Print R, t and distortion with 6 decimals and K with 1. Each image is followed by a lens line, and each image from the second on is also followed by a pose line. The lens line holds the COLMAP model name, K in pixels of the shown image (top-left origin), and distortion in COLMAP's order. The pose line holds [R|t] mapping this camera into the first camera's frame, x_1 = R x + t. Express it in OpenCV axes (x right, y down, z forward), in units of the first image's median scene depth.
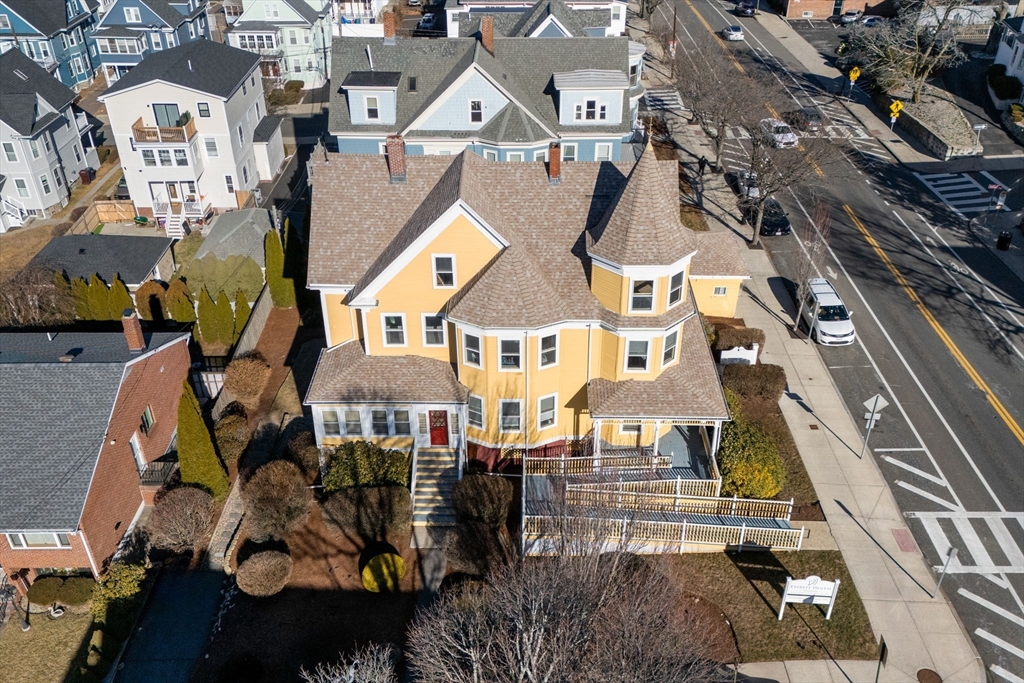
lens RADIAL K [[884.1, 0, 512.0], [0, 884.1, 341.5], [0, 0, 1]] dist [0.086429, -0.006625]
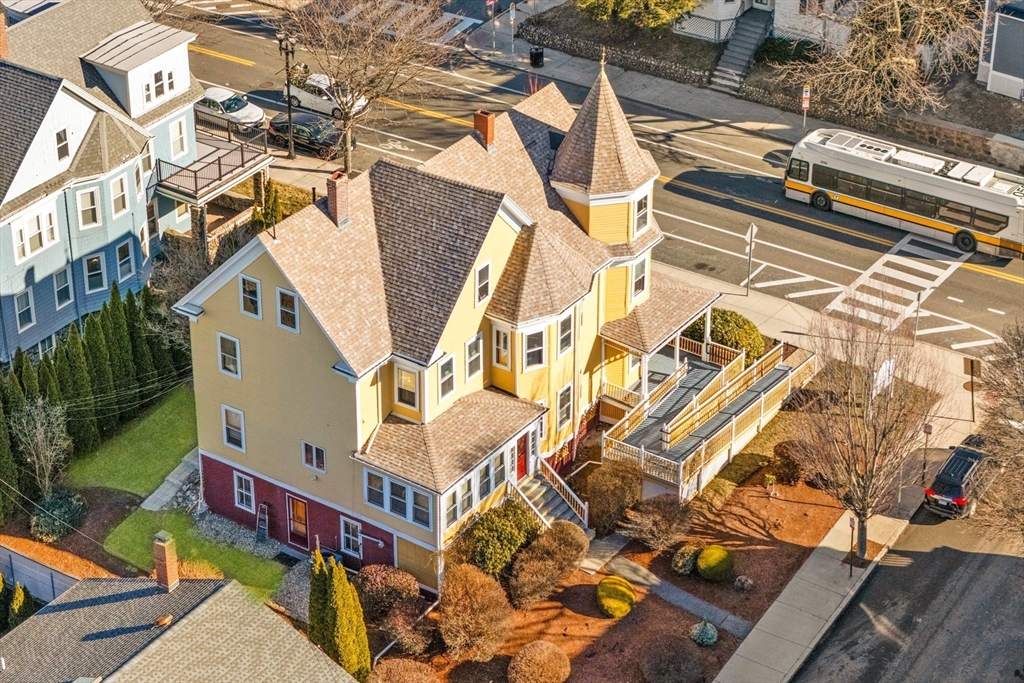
lens RADIAL K [[2357.5, 0, 512.0], [0, 2357.5, 341.5], [0, 0, 1]] dist [-0.031030, 0.284331]
pose [[0.559573, -0.427067, 0.710276, -1.675900], [0.452202, 0.875531, 0.170174, -0.396633], [-0.694544, 0.225963, 0.683044, -0.588010]]
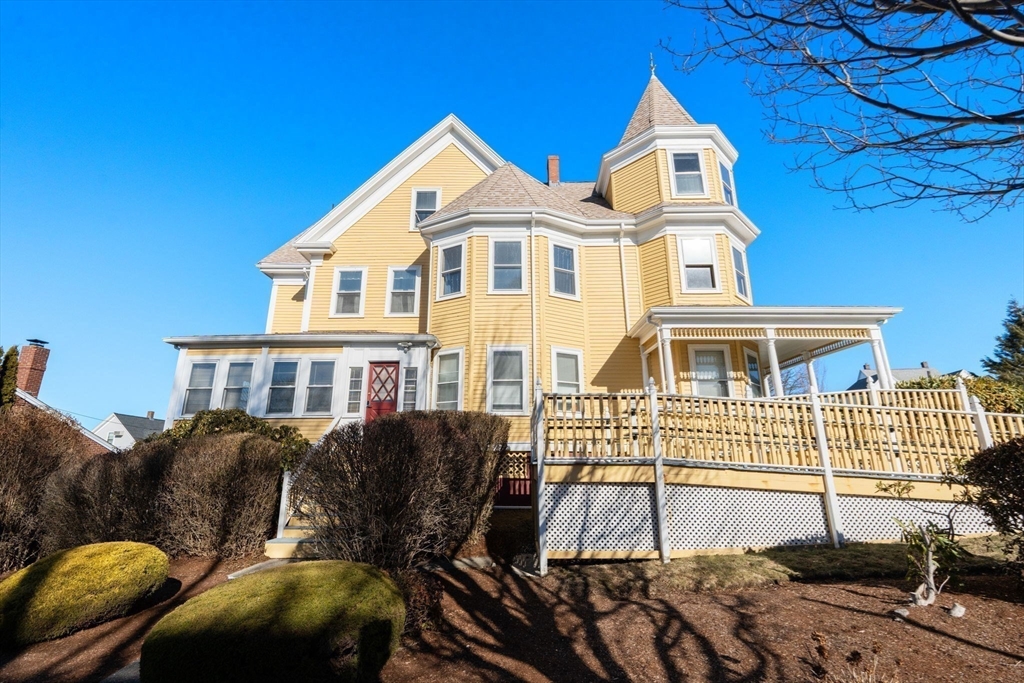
lens RADIAL K [[454.2, 0, 512.5], [0, 454.2, 335.7], [0, 0, 1]] dist [-0.000077, -0.000274]
pose [[0.999946, 0.010260, 0.001845, 0.001968], [-0.005798, 0.694447, -0.719520, 0.280997], [-0.008664, 0.719470, 0.694469, 0.760068]]
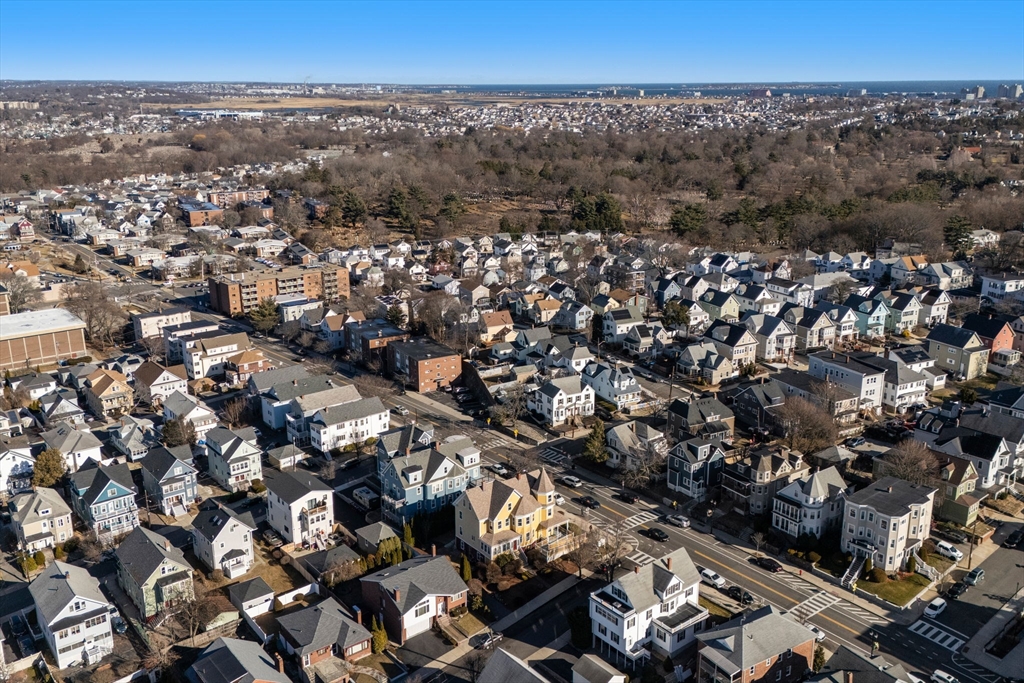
lens RADIAL K [[884.1, 0, 512.0], [0, 884.1, 341.5], [0, 0, 1]] dist [0.086429, -0.006625]
pose [[0.779981, -0.171233, 0.601921, -2.455577], [0.338554, 0.924391, -0.175736, -0.057500], [-0.526319, 0.340853, 0.778979, -2.586816]]
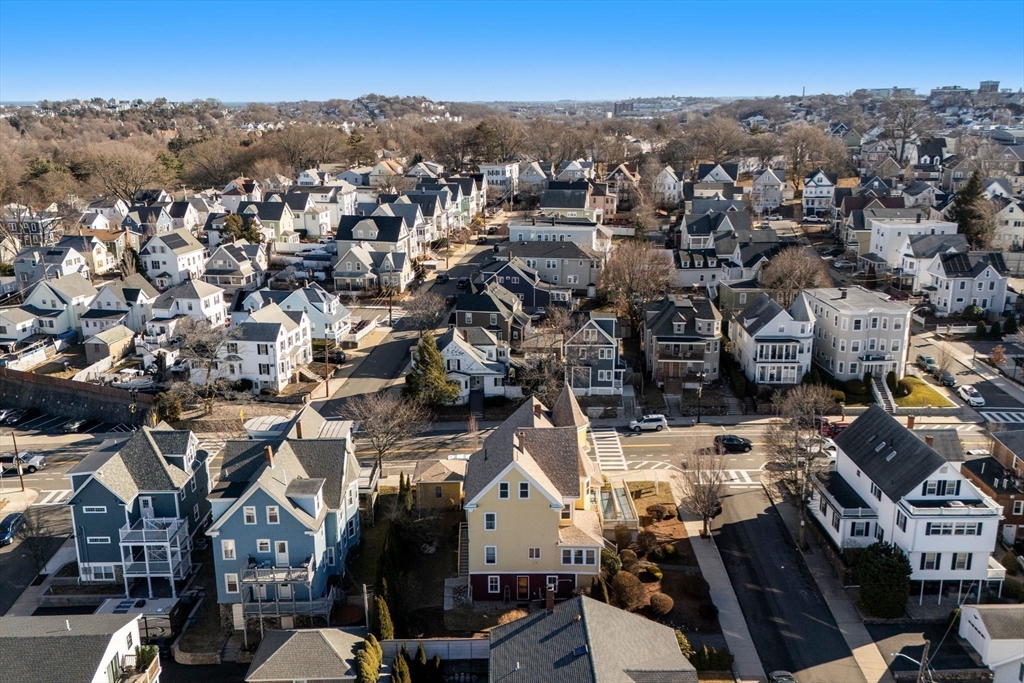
lens RADIAL K [[884.1, 0, 512.0], [0, 884.1, 341.5], [0, 0, 1]] dist [0.086429, -0.006625]
pose [[-0.014465, -0.258576, 0.965883, -2.057411], [0.549298, 0.805110, 0.223762, -0.876881], [-0.835502, 0.533794, 0.130389, 0.652491]]
